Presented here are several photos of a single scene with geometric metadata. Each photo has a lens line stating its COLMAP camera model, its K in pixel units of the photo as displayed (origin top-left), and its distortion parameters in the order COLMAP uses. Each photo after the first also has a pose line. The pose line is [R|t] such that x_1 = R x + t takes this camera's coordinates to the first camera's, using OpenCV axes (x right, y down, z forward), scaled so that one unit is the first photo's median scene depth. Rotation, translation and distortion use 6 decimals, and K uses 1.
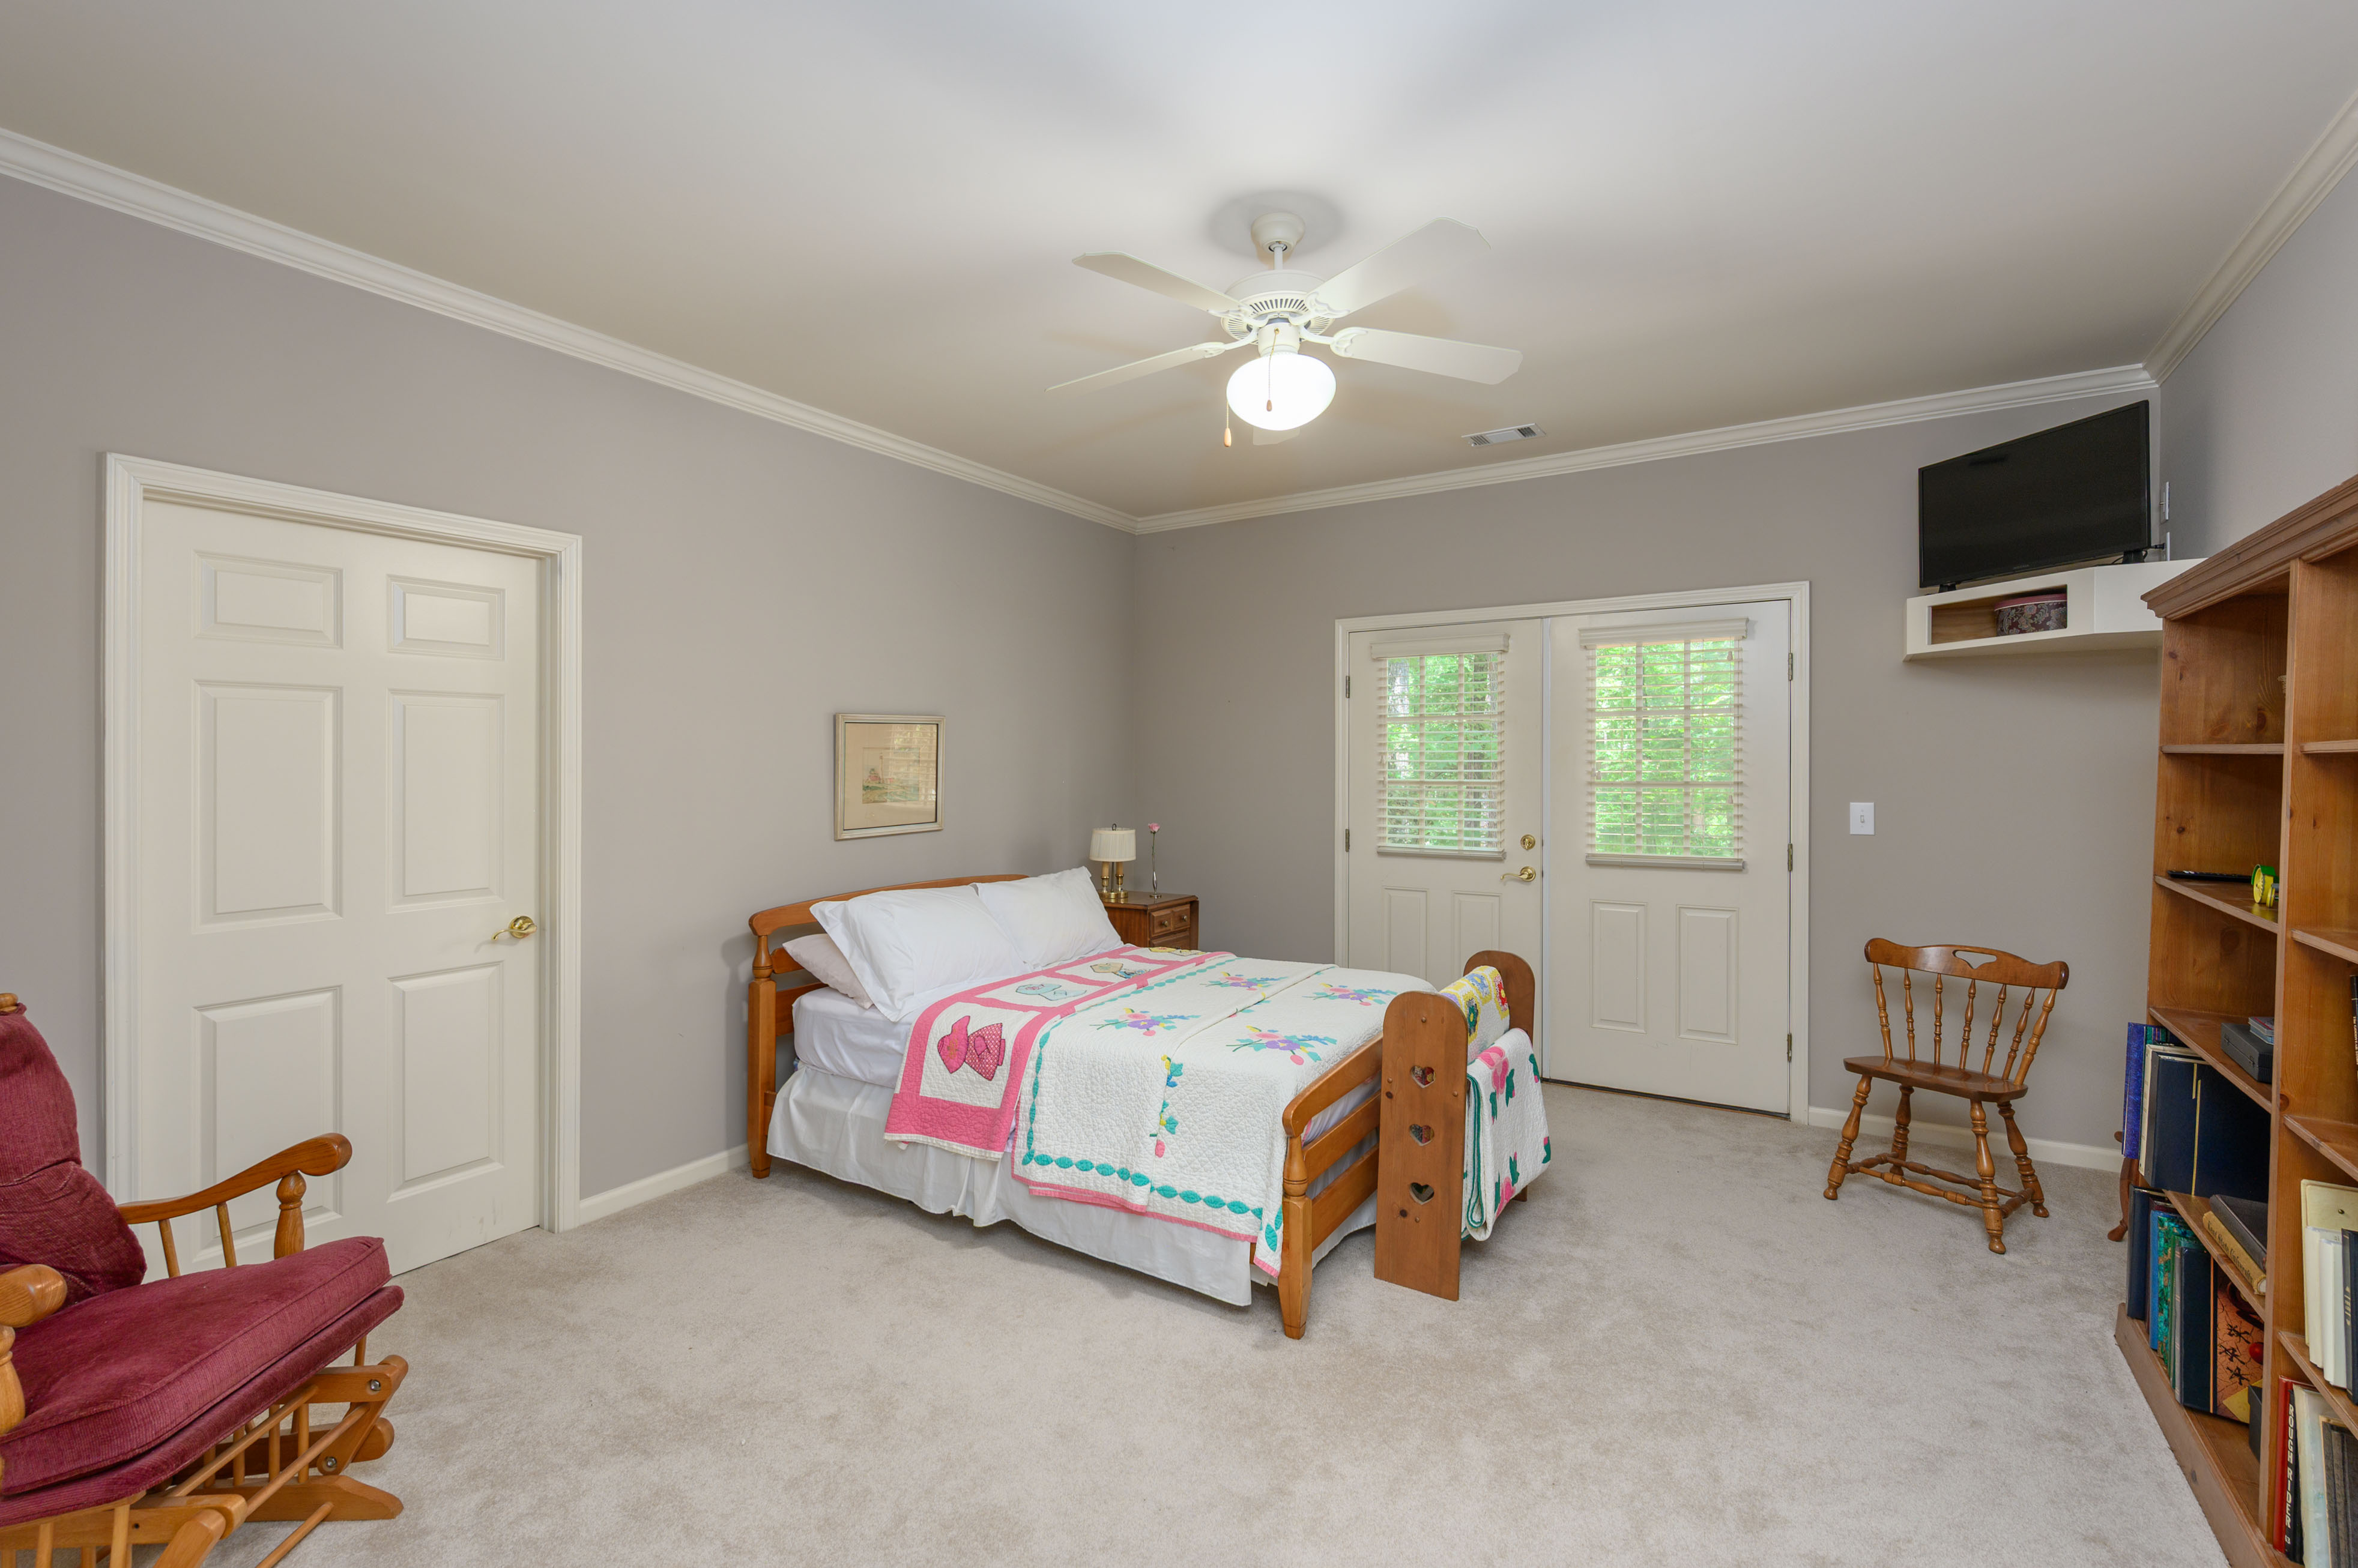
lens RADIAL K [[1041.6, 0, 1175.5], [0, 1041.6, 776.9], [0, 0, 1]] dist [0.001379, -0.000603]
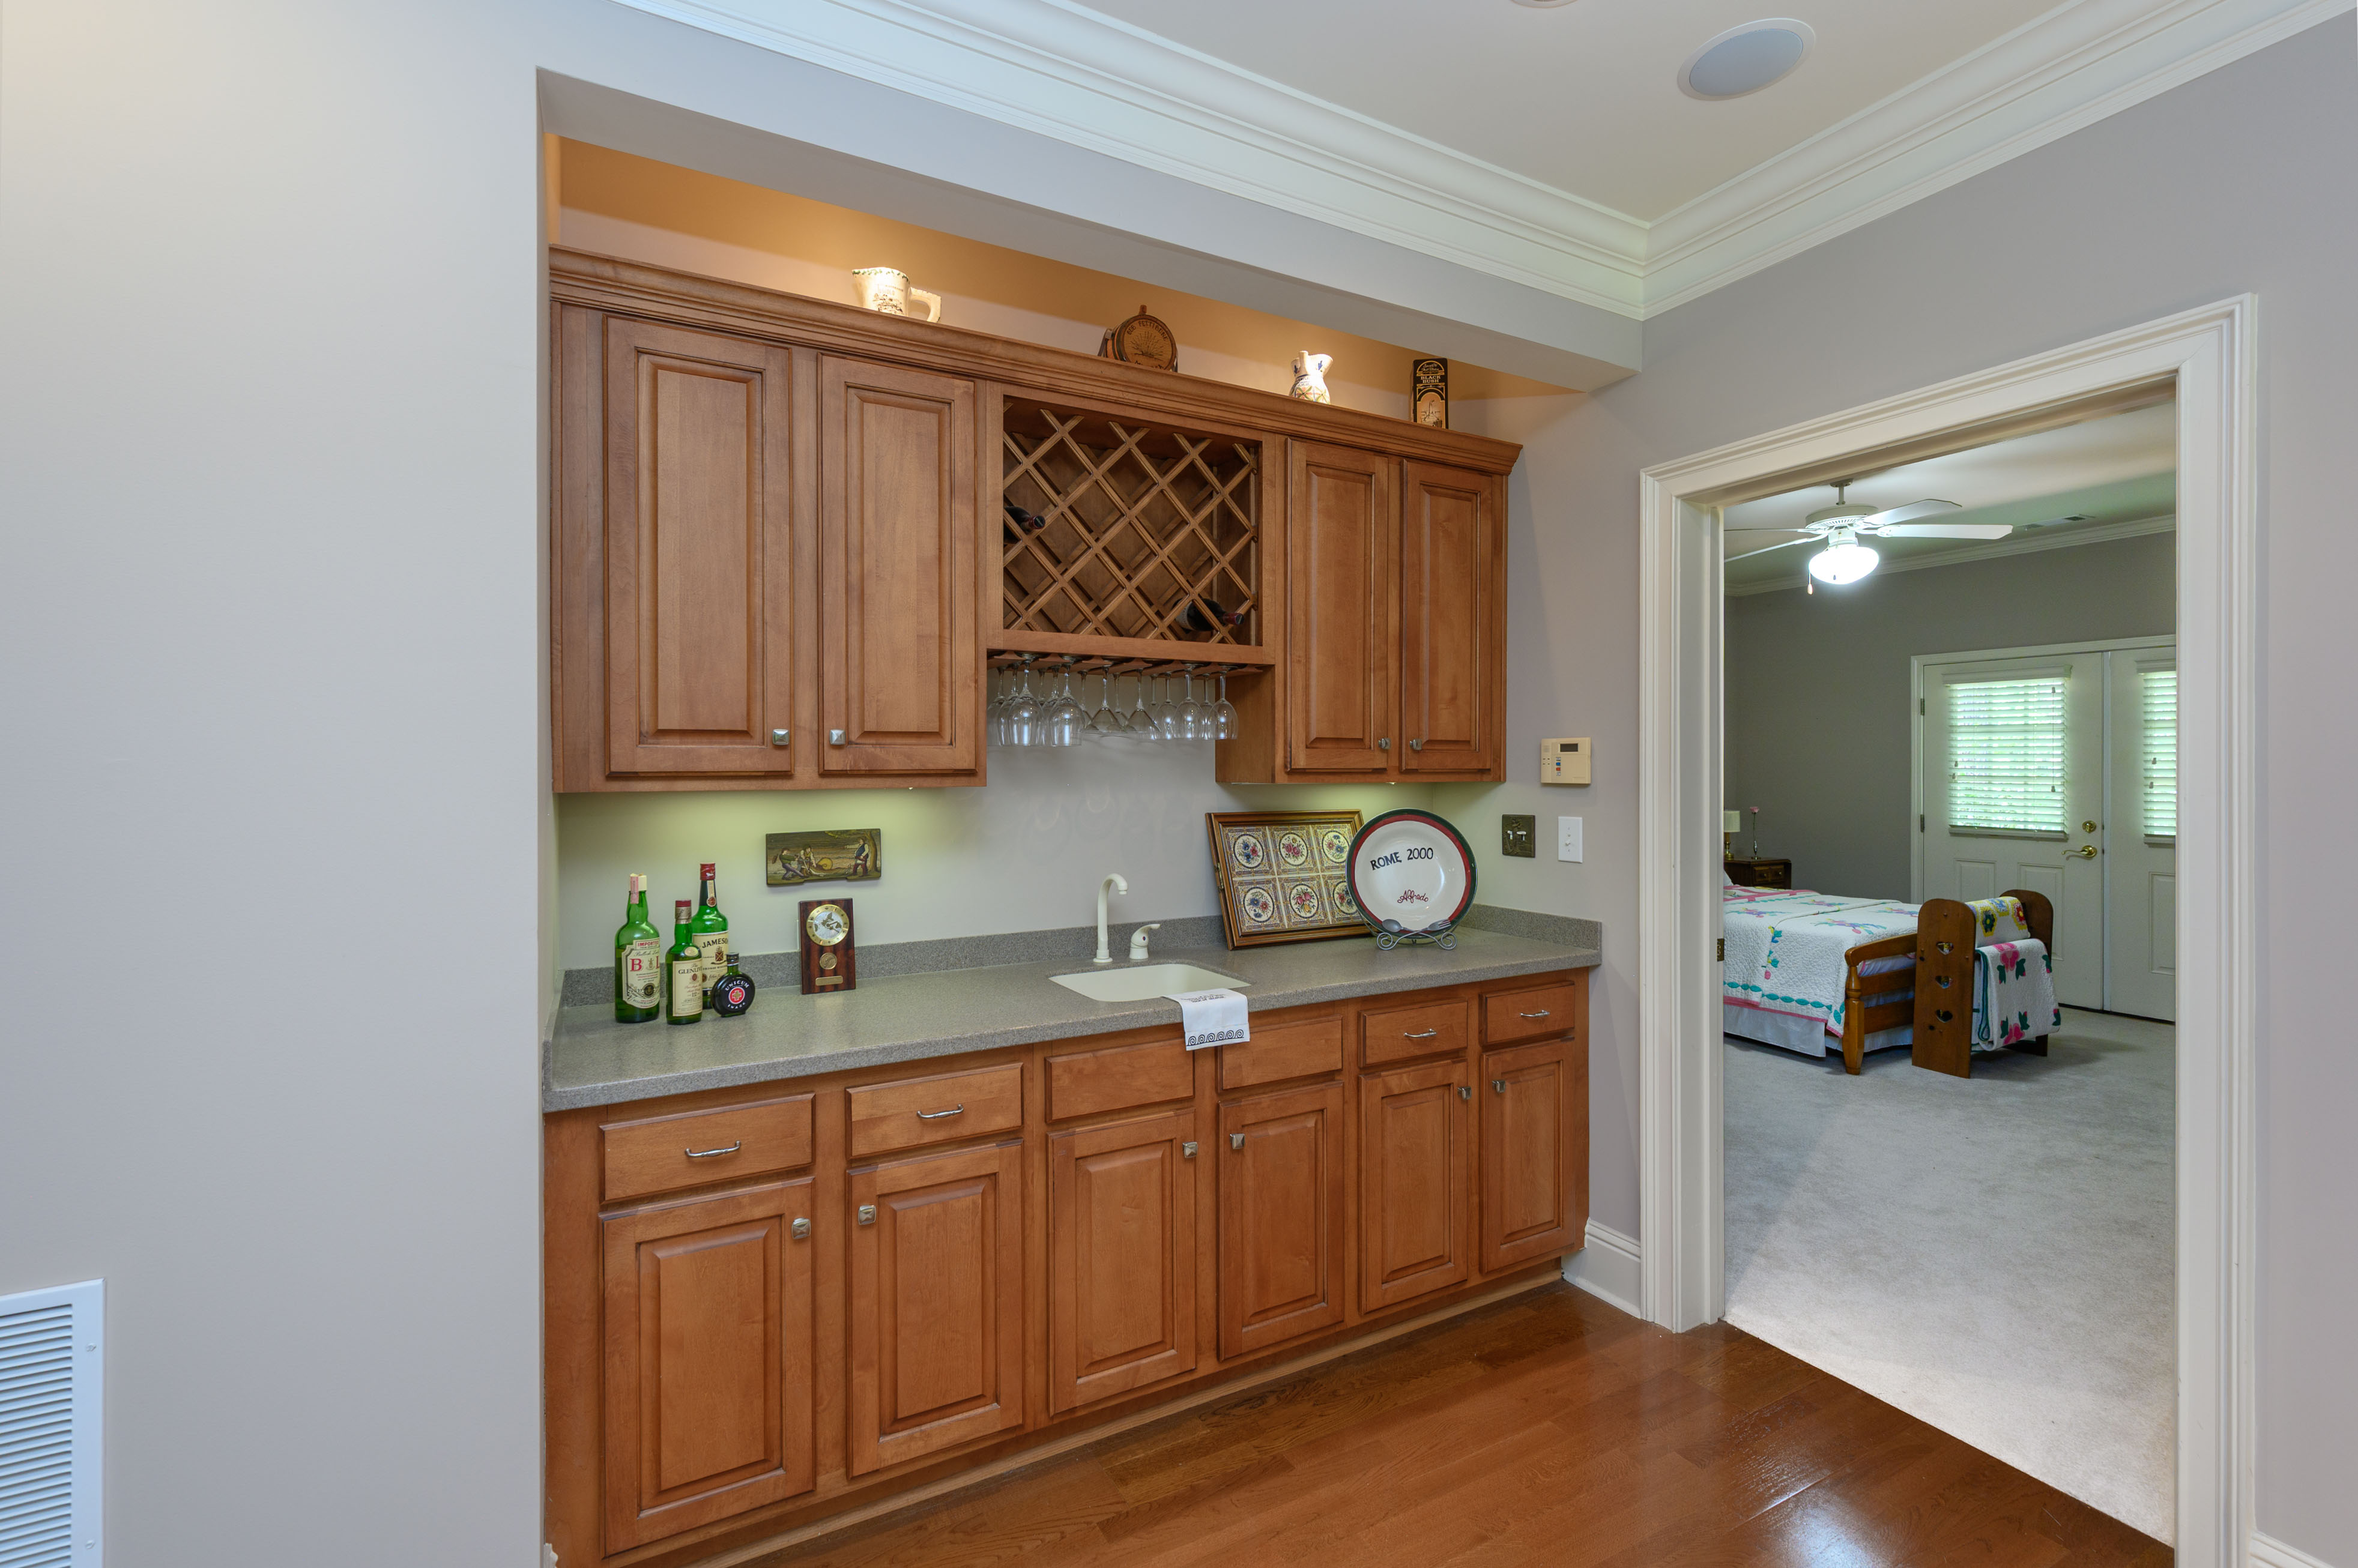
lens RADIAL K [[1041.6, 0, 1166.2], [0, 1041.6, 765.9], [0, 0, 1]] dist [0.001379, -0.000603]
pose [[0.869957, -0.001486, -0.493125, -0.031404], [-0.003846, 0.999945, -0.009798, 0.008867], [0.493112, 0.010420, 0.869904, -1.141771]]
